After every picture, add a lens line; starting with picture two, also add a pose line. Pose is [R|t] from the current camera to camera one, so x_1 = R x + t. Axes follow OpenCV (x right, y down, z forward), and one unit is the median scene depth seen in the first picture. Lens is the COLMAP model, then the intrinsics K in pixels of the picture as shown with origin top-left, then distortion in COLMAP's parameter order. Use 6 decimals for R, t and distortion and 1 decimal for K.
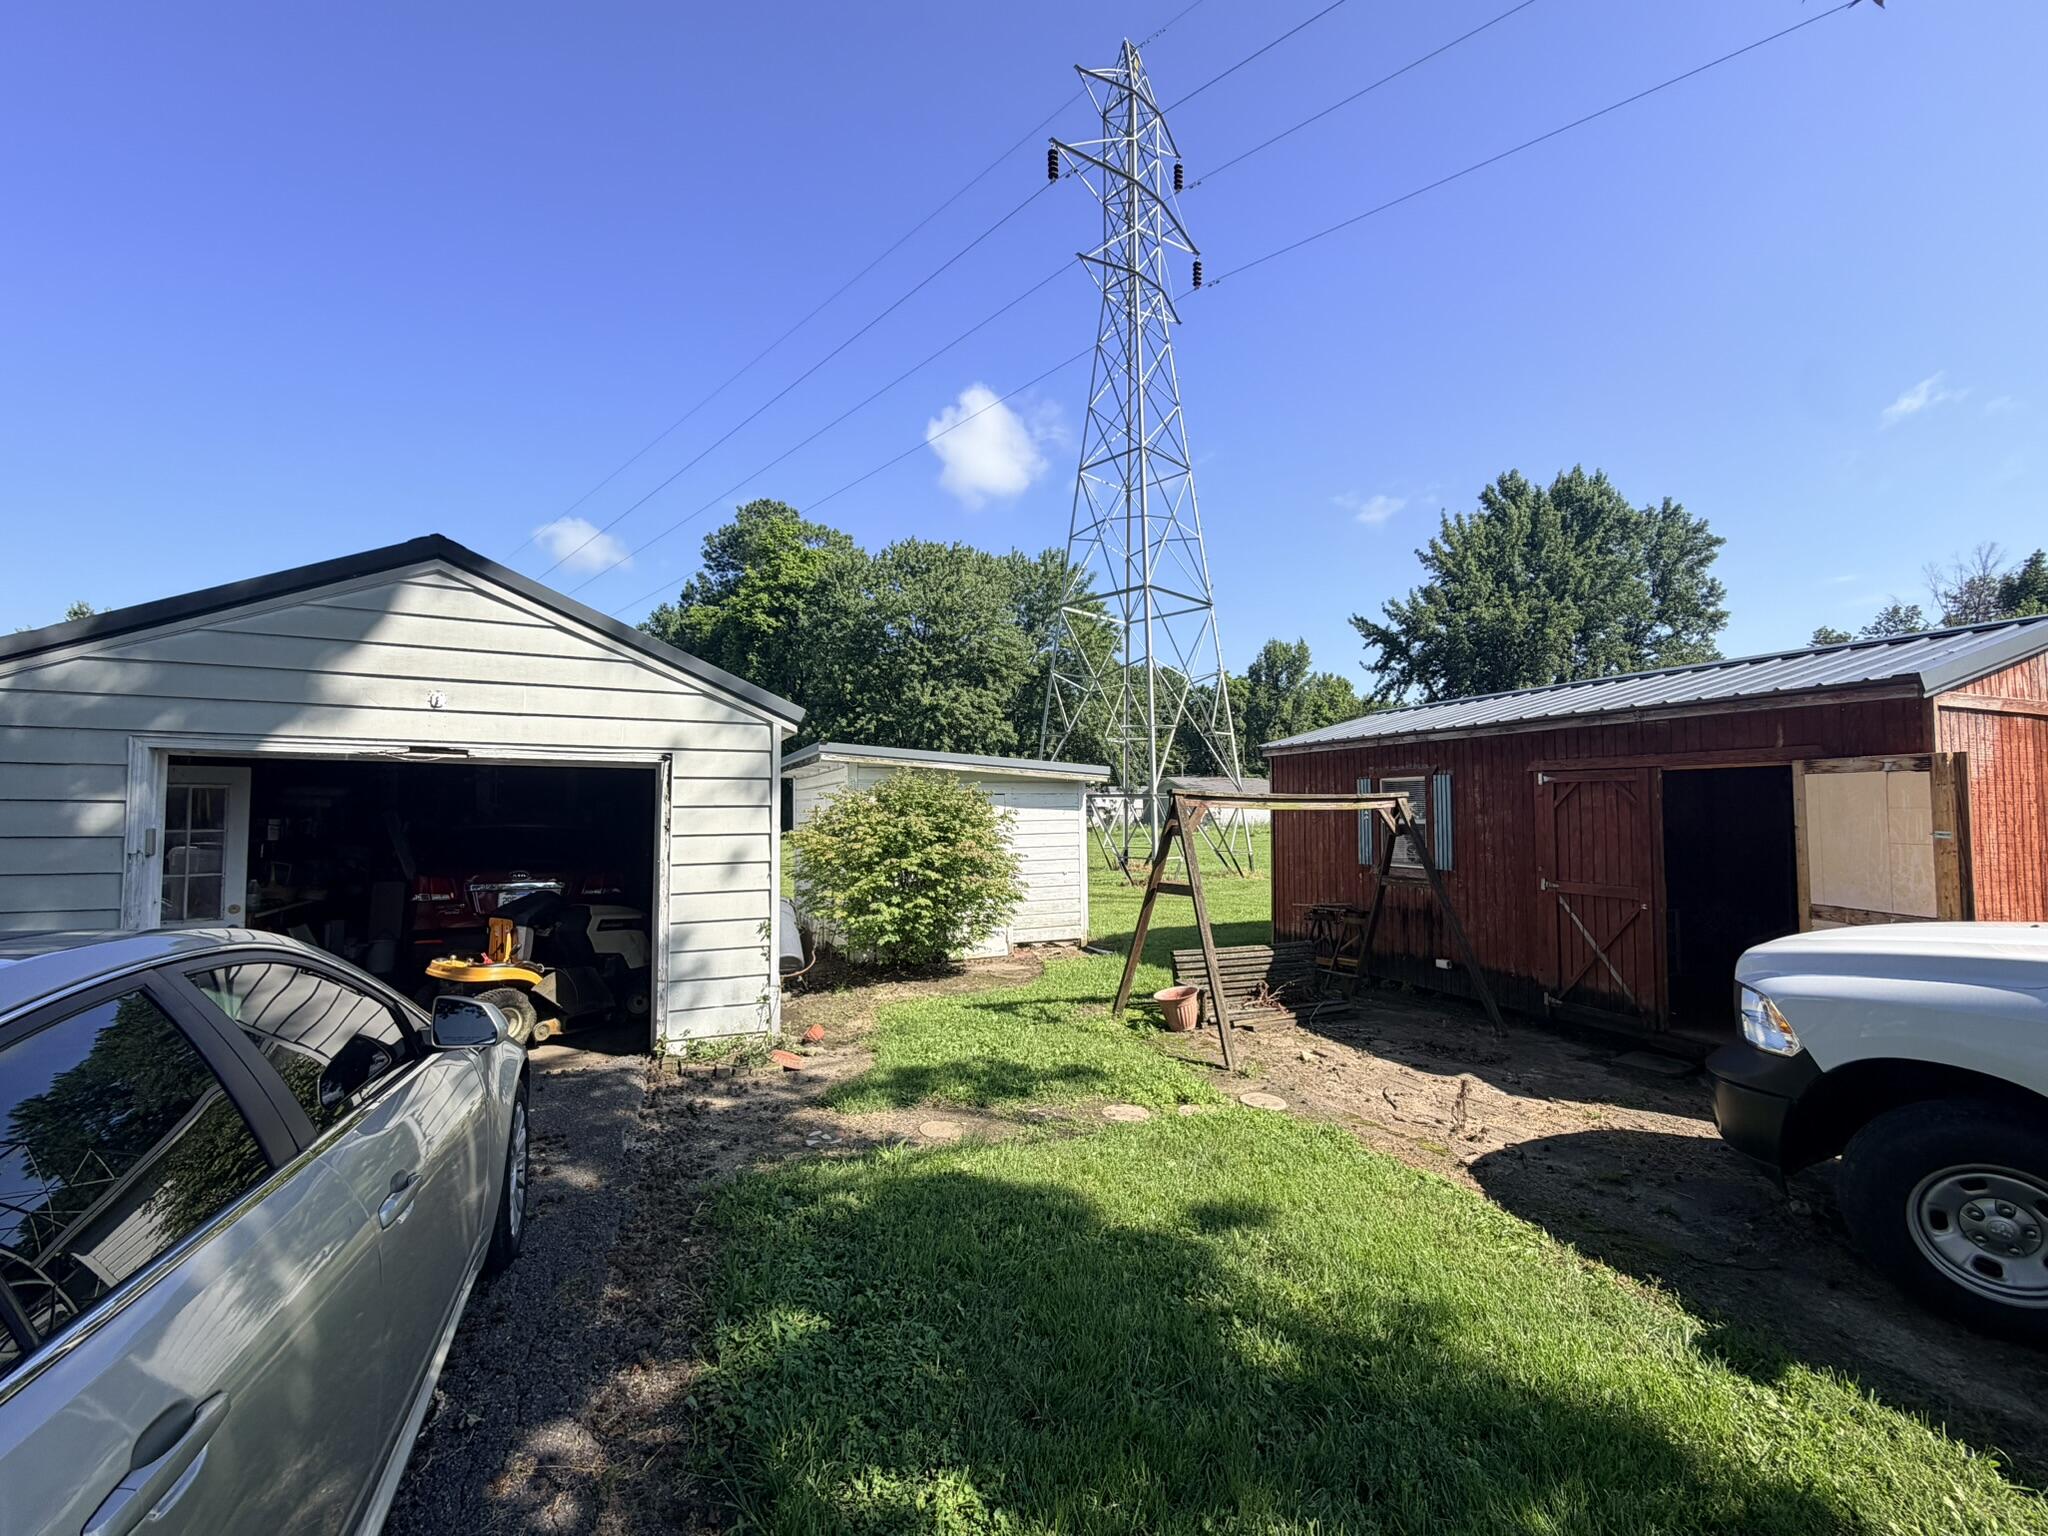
lens RADIAL K [[819.9, 0, 1020.8], [0, 819.9, 765.9], [0, 0, 1]] dist [0.000095, 0.000269]
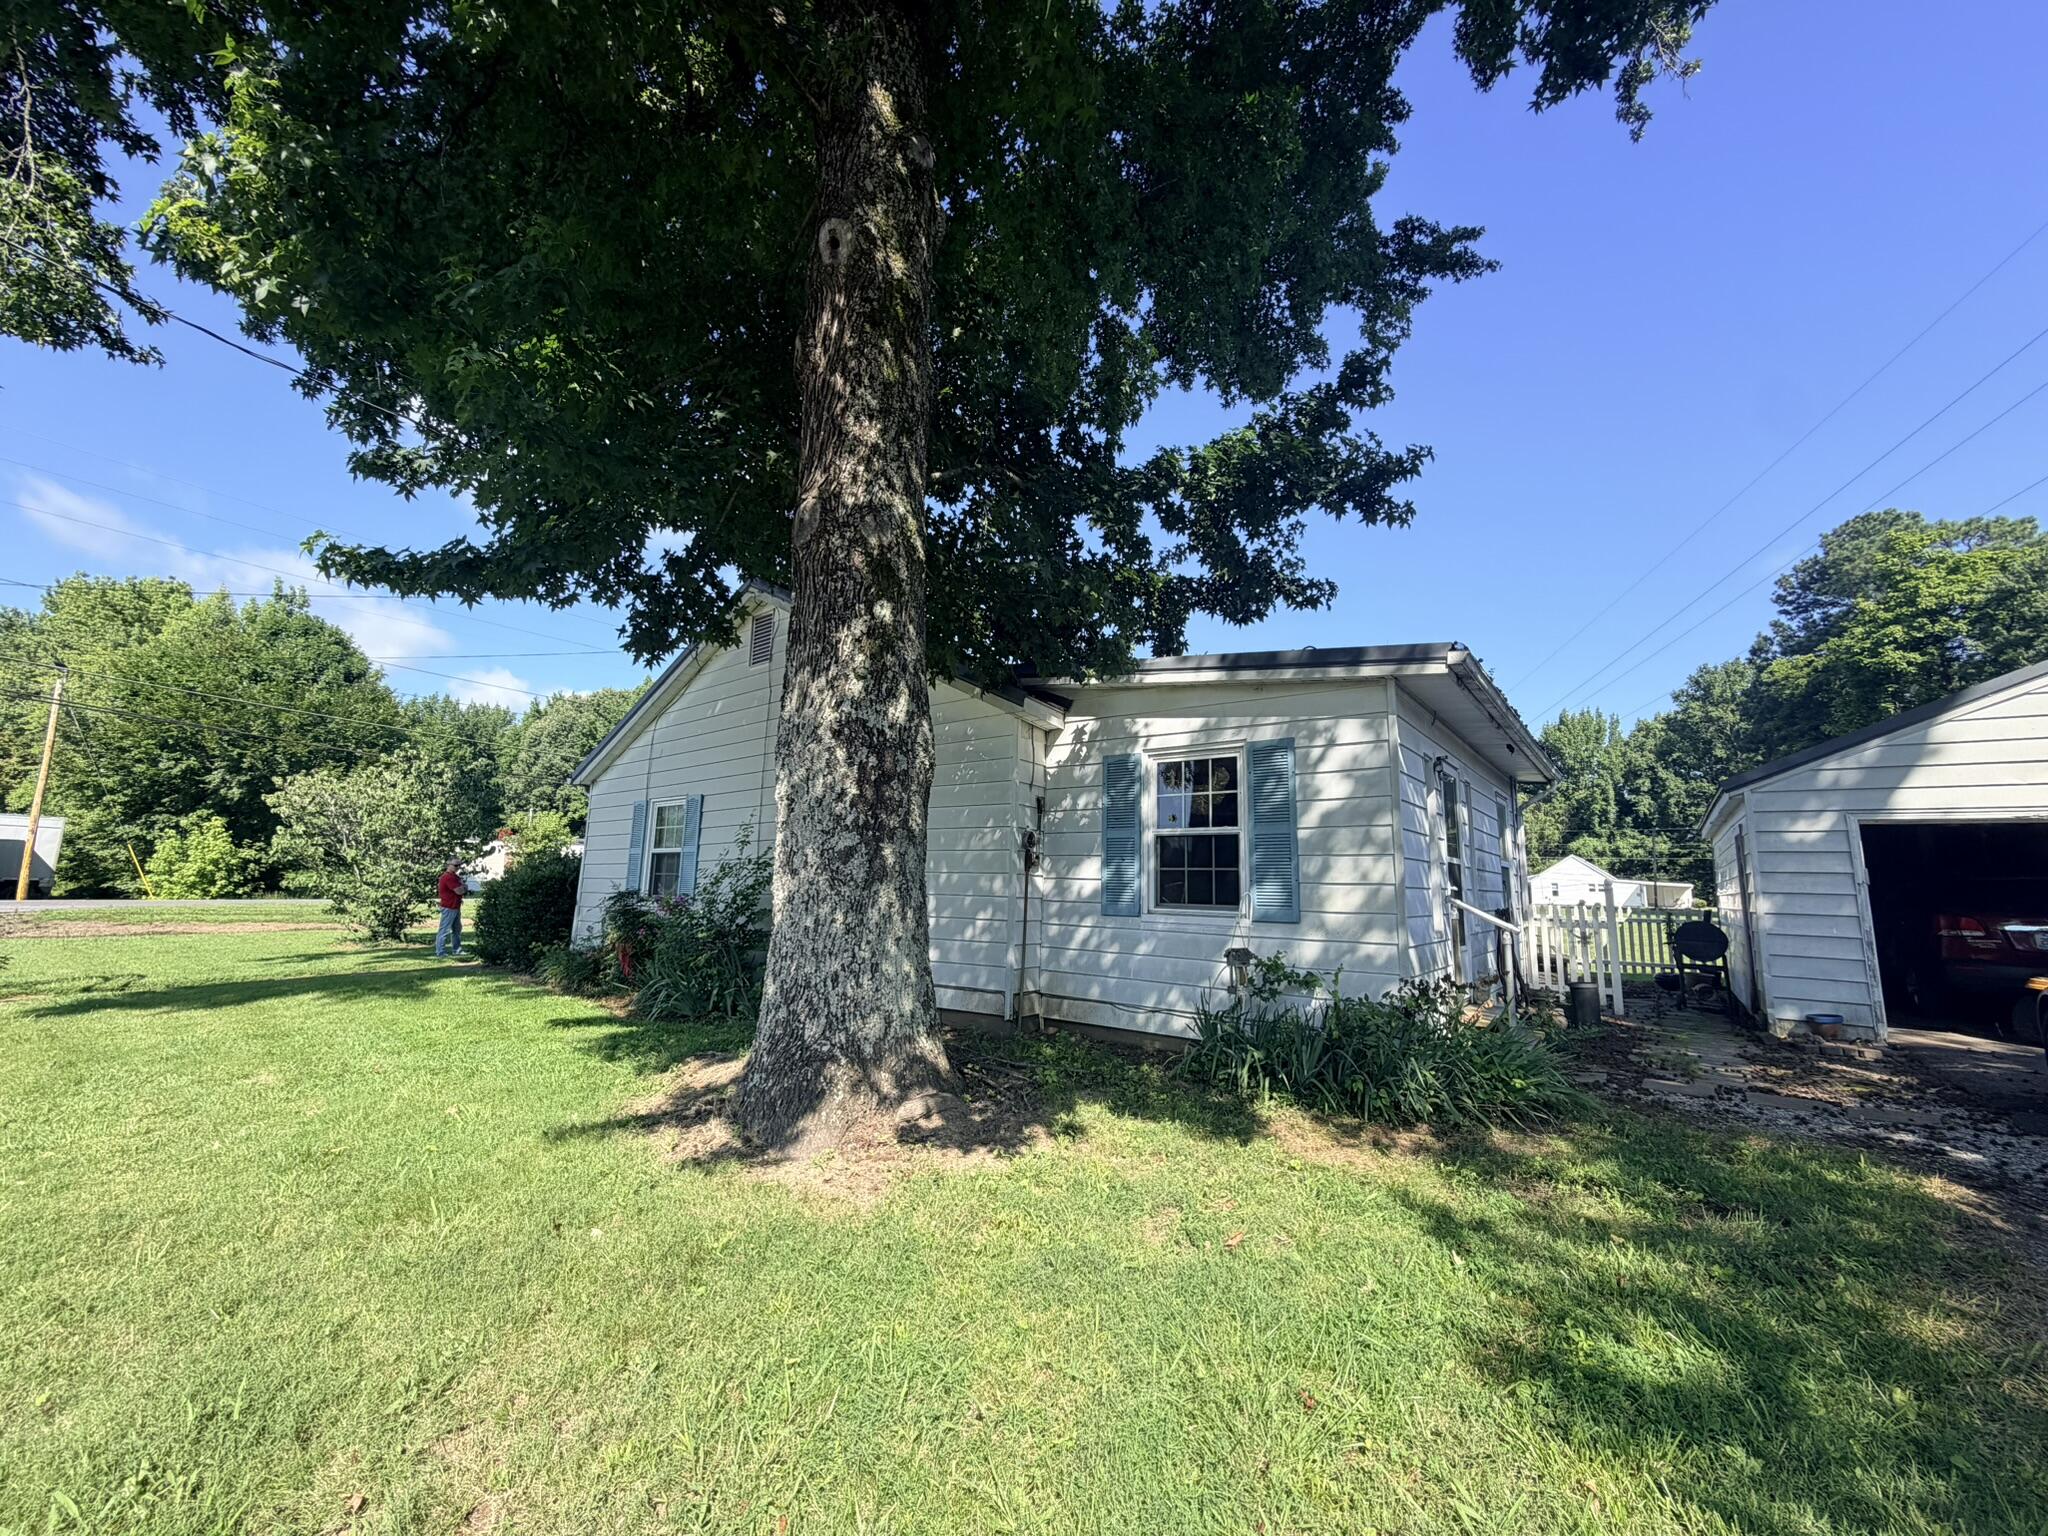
lens RADIAL K [[819.9, 0, 1020.8], [0, 819.9, 765.9], [0, 0, 1]] dist [0.000095, 0.000269]
pose [[0.491558, -0.113138, -0.863464, -0.047223], [0.024167, 0.992915, -0.116341, 0.002249], [0.870509, 0.036321, 0.490810, -0.142556]]
